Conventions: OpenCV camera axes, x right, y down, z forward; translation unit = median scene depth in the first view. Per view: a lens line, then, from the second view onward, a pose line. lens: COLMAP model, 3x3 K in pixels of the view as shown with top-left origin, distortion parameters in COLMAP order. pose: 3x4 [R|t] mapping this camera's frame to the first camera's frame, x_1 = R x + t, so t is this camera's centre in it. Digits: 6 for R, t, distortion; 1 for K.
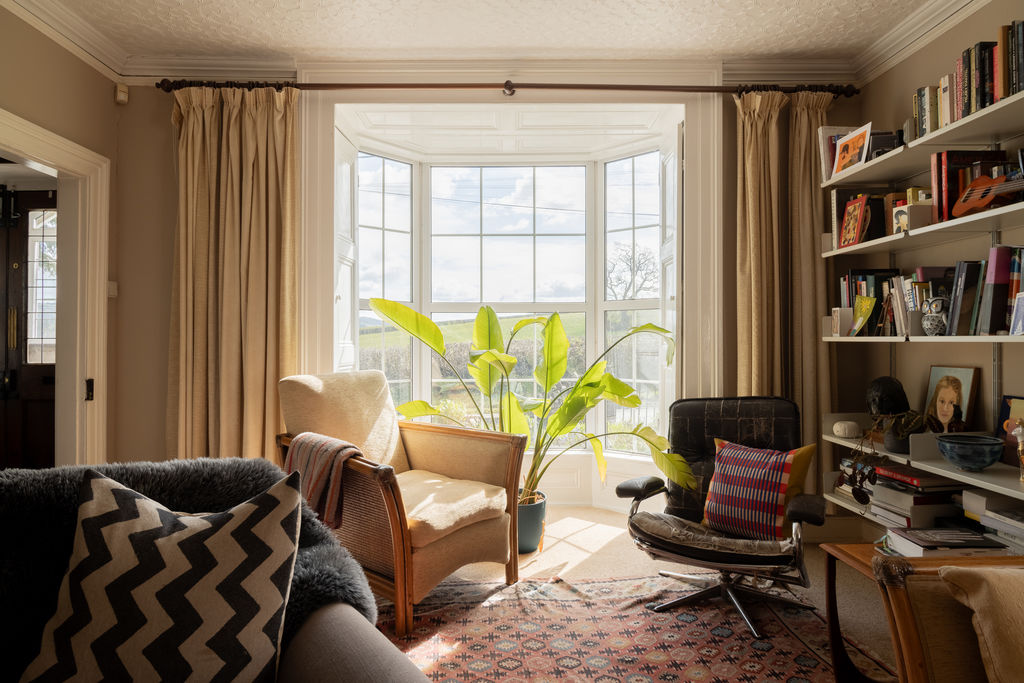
lens RADIAL K [[628.5, 0, 514.1], [0, 628.5, 329.2], [0, 0, 1]] dist [0.018419, -0.023887]
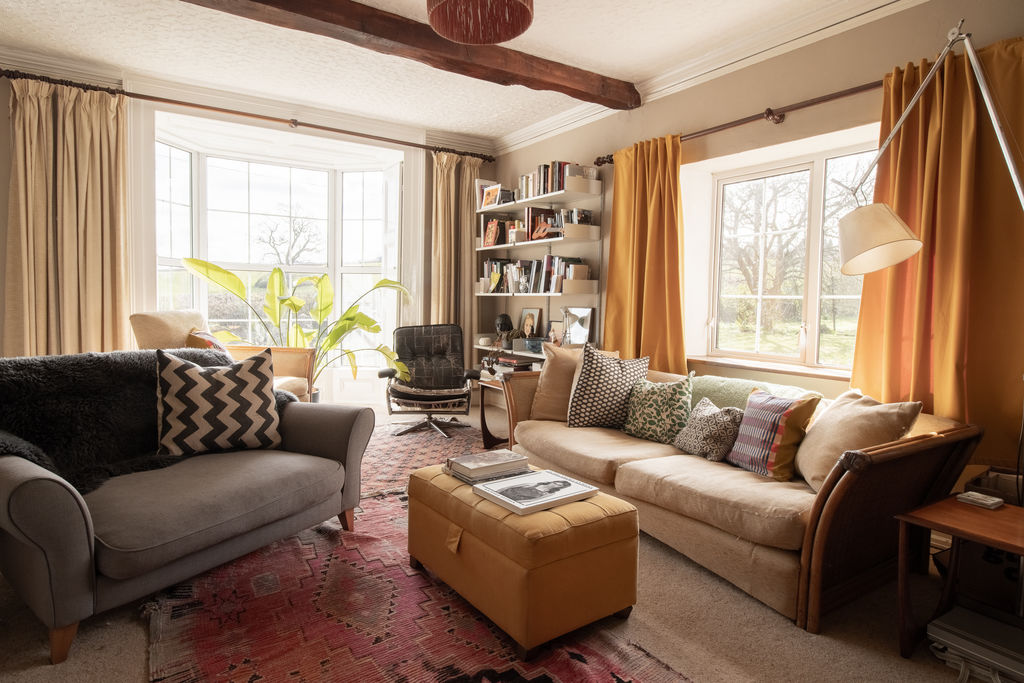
lens RADIAL K [[580.4, 0, 514.8], [0, 580.4, 326.8], [0, 0, 1]] dist [-0.000225, -0.000178]
pose [[0.848591, -0.006880, 0.529004, -0.341877], [-0.027414, 0.998000, 0.056955, 0.011264], [-0.528338, -0.062834, 0.846706, -0.557848]]
